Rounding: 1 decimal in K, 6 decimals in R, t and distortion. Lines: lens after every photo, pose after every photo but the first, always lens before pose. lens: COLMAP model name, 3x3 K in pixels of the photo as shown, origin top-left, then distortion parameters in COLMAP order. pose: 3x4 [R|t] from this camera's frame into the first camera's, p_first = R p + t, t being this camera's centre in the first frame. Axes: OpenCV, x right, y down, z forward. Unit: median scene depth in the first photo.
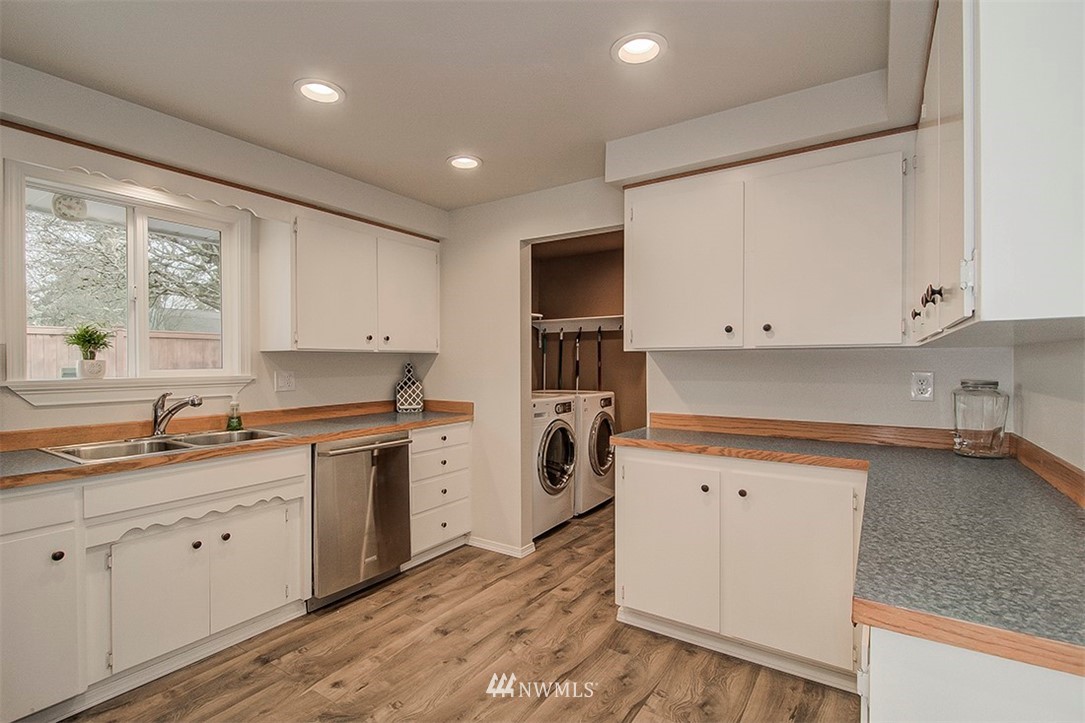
lens RADIAL K [[511.8, 0, 542.5], [0, 511.8, 361.5], [0, 0, 1]] dist [0.045270, -0.000071]
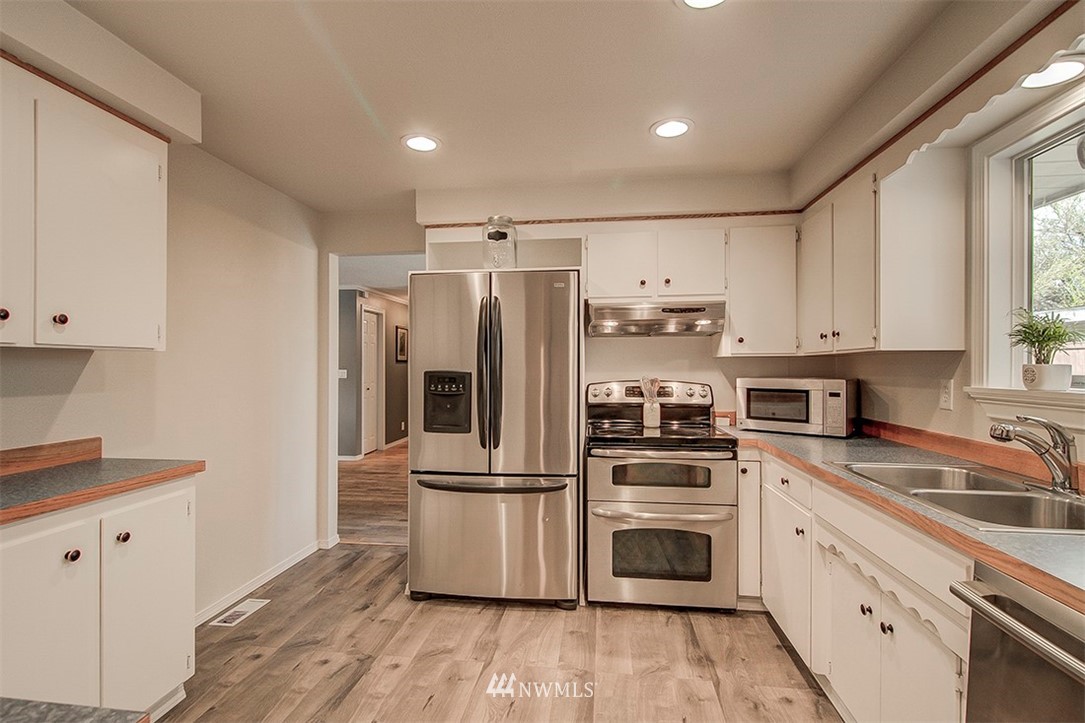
lens RADIAL K [[513.4, 0, 533.2], [0, 513.4, 364.6], [0, 0, 1]] dist [0.000212, -0.000626]
pose [[-0.903866, -0.001933, -0.427810, 0.039076], [-0.002112, 0.999998, -0.000057, -0.000772], [0.427809, 0.000852, -0.903869, 0.633184]]
